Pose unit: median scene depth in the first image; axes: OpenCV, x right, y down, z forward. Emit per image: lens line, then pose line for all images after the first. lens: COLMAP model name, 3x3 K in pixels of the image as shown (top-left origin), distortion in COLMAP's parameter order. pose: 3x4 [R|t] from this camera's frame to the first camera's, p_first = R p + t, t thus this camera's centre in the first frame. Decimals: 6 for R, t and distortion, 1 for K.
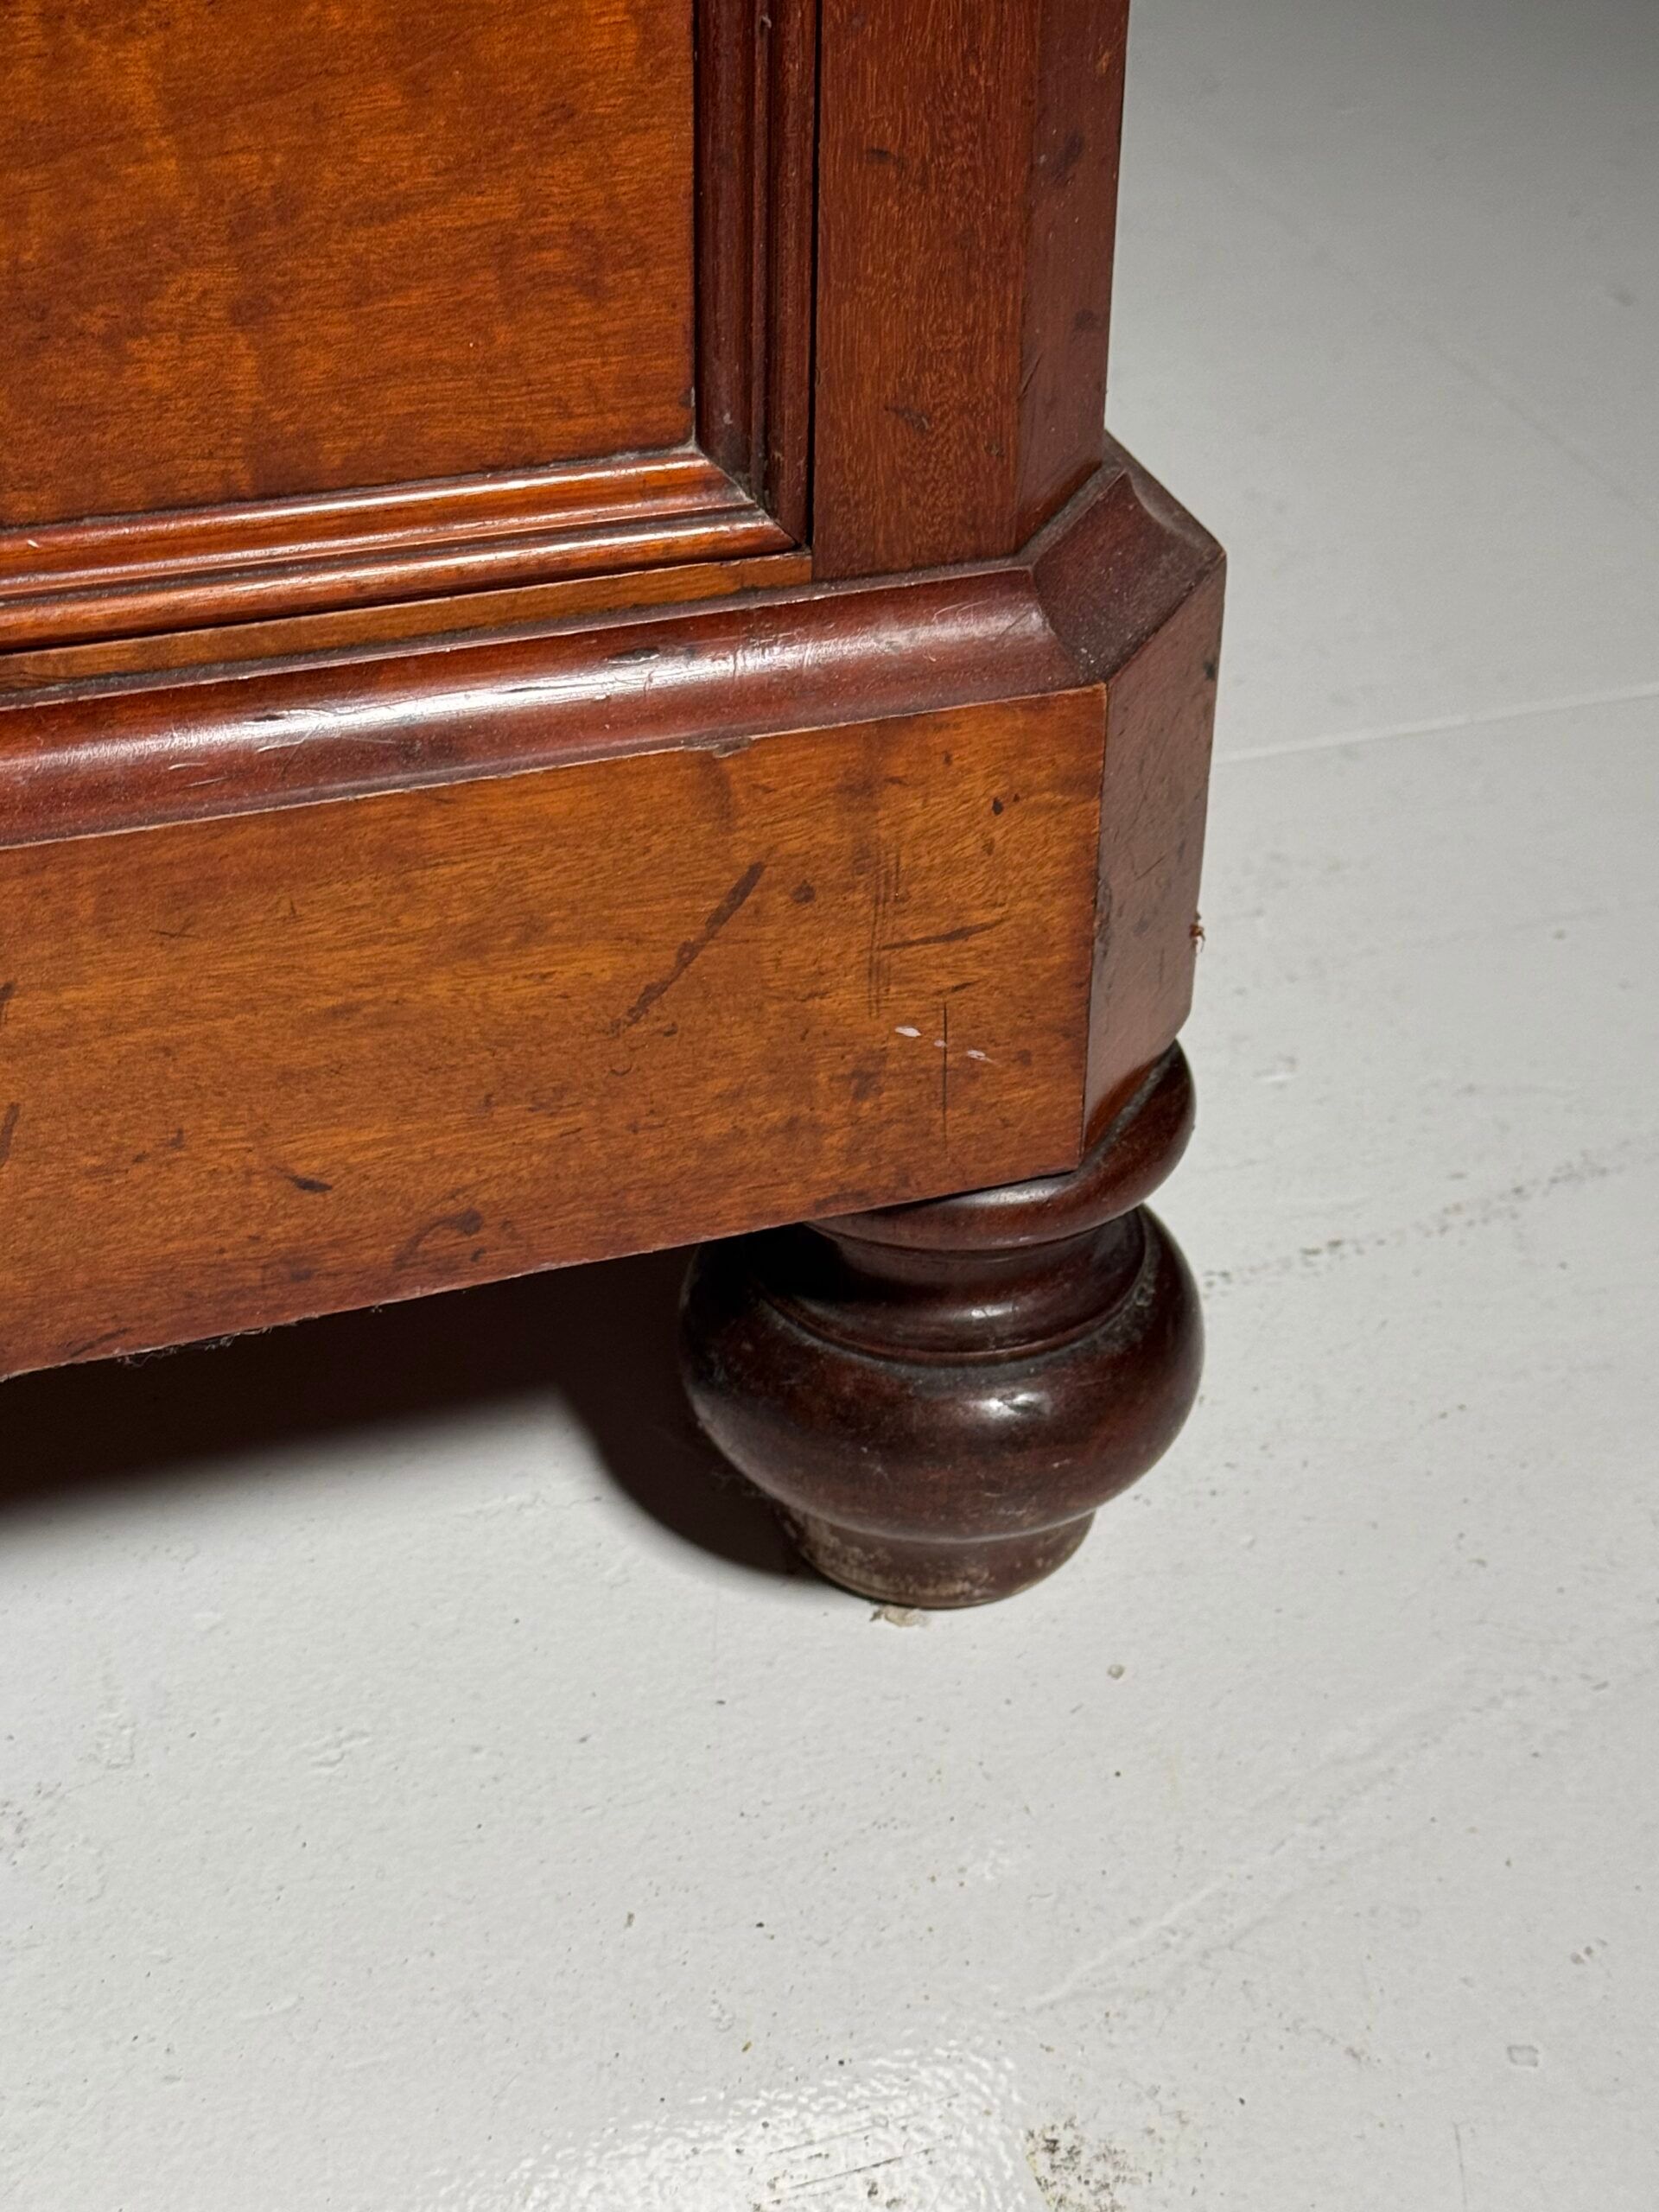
lens RADIAL K [[3601.3, 0, 829.5], [0, 3601.3, 1106.0], [0, 0, 1]] dist [0.133428, -0.009535]
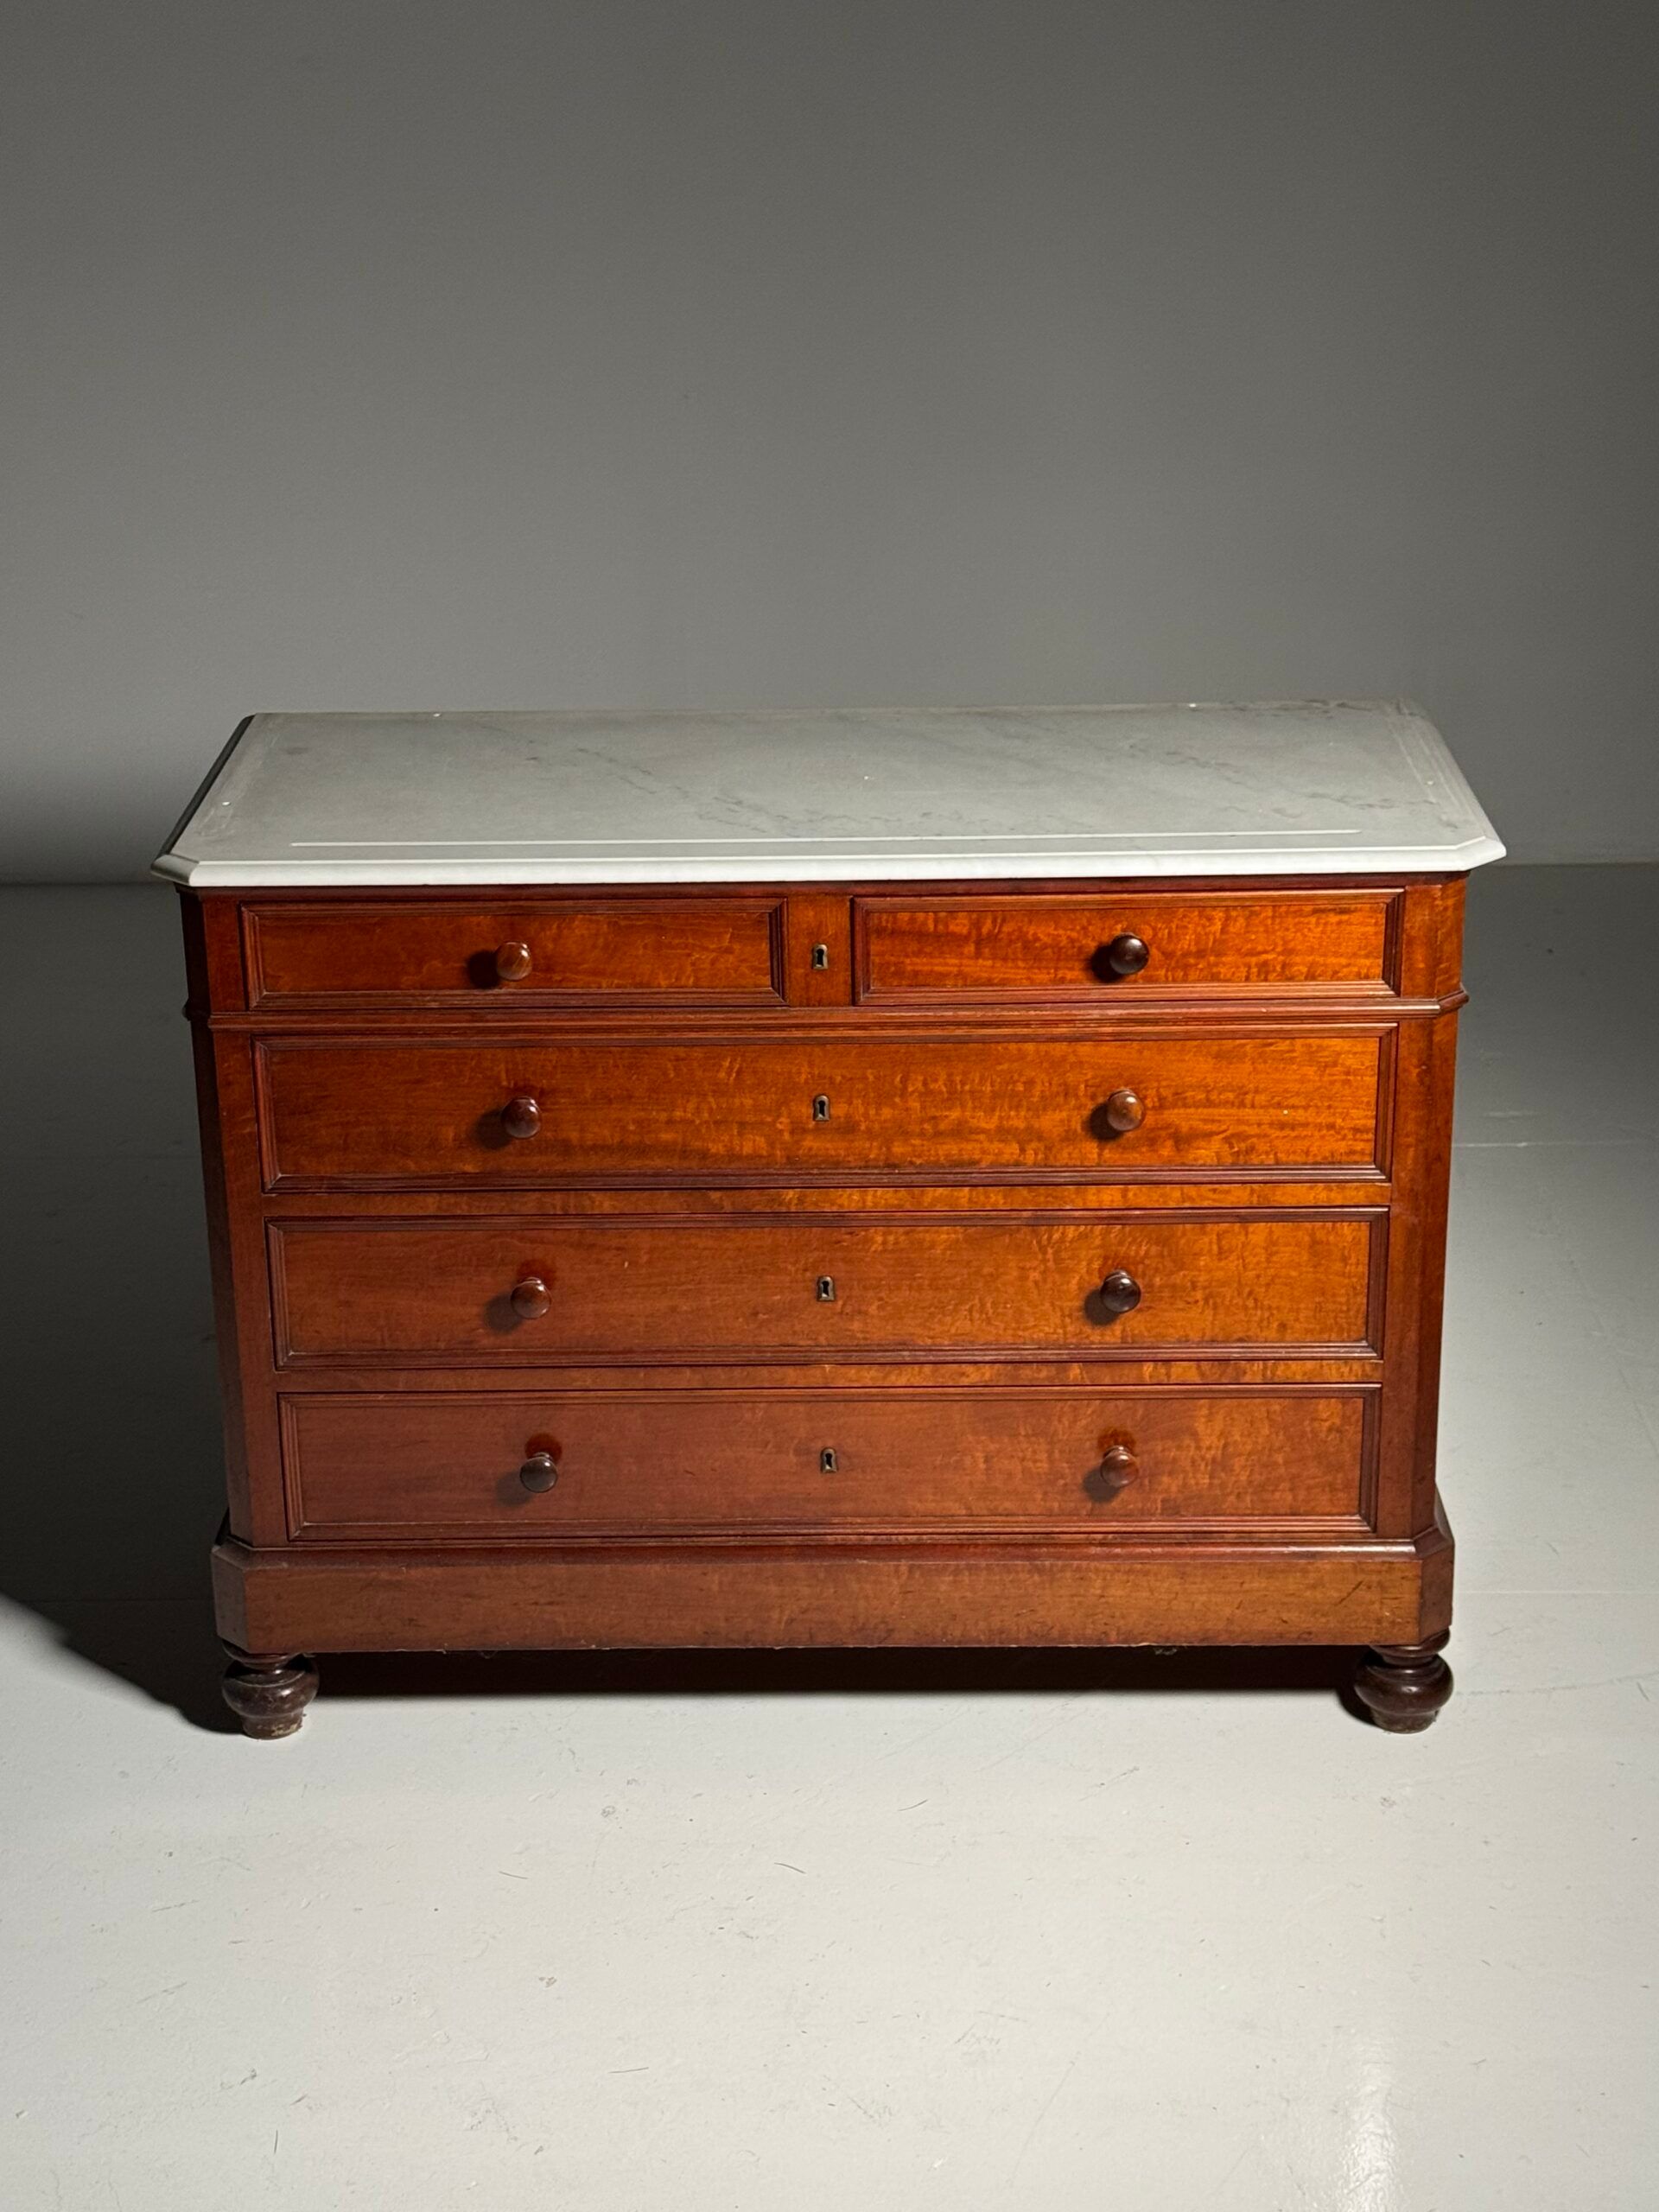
lens RADIAL K [[3601.3, 0, 829.5], [0, 3601.3, 1106.0], [0, 0, 1]] dist [0.133428, -0.009535]
pose [[0.938699, 0.094232, -0.331608, 1.125175], [-0.164838, 0.967517, -0.191678, 0.494566], [0.302774, 0.234589, 0.923740, -5.311628]]
